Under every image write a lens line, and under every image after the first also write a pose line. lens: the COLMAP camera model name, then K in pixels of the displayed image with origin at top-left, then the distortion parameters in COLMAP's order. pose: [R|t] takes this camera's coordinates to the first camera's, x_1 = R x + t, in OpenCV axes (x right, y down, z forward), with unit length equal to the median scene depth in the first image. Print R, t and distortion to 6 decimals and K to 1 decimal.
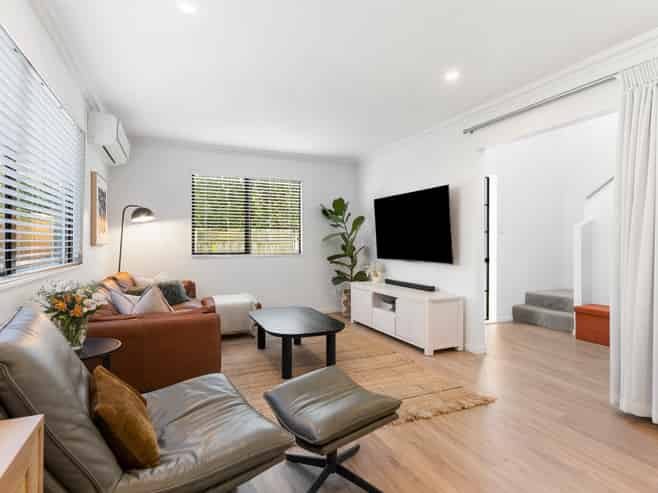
lens RADIAL K [[355.2, 0, 329.0], [0, 355.2, 246.5], [0, 0, 1]] dist [0.000301, -0.000017]
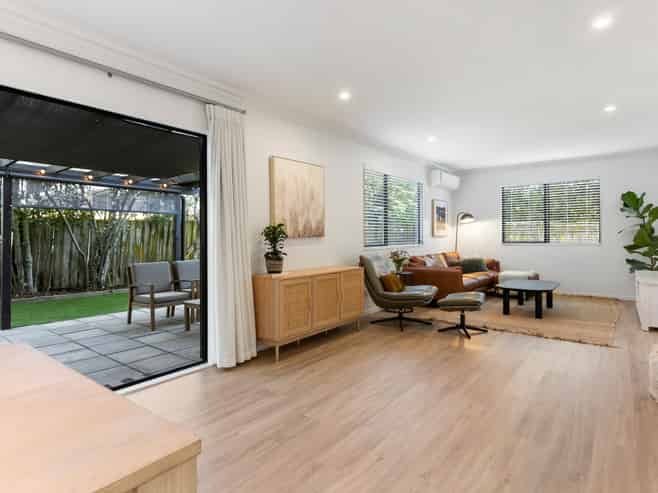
lens RADIAL K [[372.8, 0, 328.3], [0, 372.8, 243.3], [0, 0, 1]] dist [0.003075, -0.000552]
pose [[0.471546, 0.014123, -0.881728, 0.675634], [-0.002075, 0.999887, 0.014906, 0.005057], [0.881839, -0.005199, 0.471522, -0.375351]]
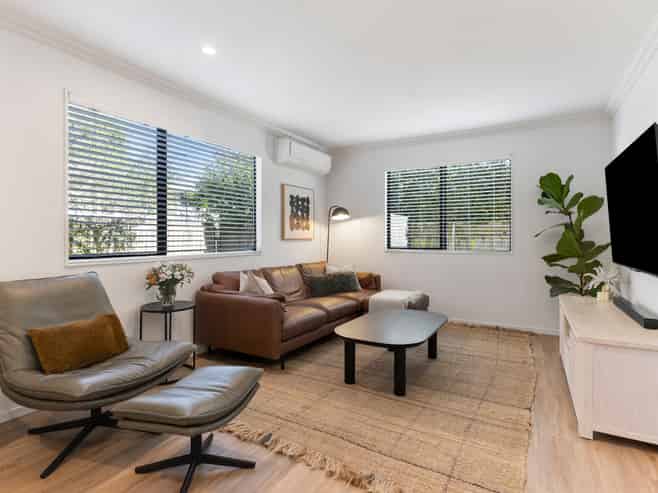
lens RADIAL K [[355.2, 0, 329.0], [0, 355.2, 246.5], [0, 0, 1]] dist [0.000301, -0.000017]
pose [[0.588740, 0.020210, -0.808069, 0.385287], [-0.009888, 0.999793, 0.017802, -0.000694], [0.808262, -0.002491, 0.588818, 0.267543]]
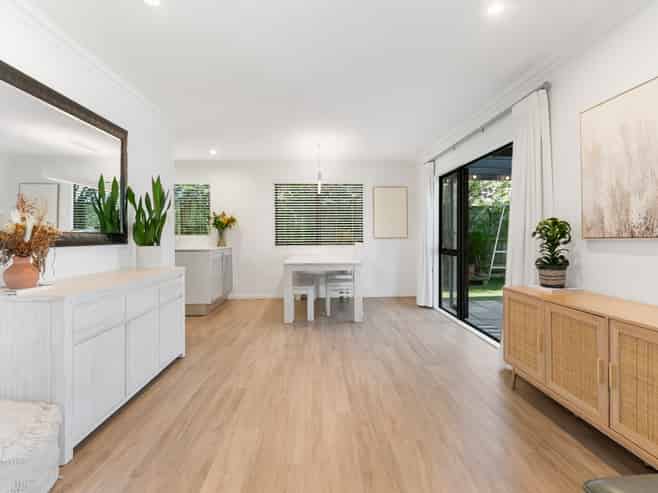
lens RADIAL K [[355.2, 0, 329.0], [0, 355.2, 246.5], [0, 0, 1]] dist [0.000301, -0.000017]
pose [[-0.929921, -0.009459, 0.367638, -0.859430], [0.000767, 0.999617, 0.027660, -0.000423], [-0.367759, 0.026004, -0.929557, 1.817232]]
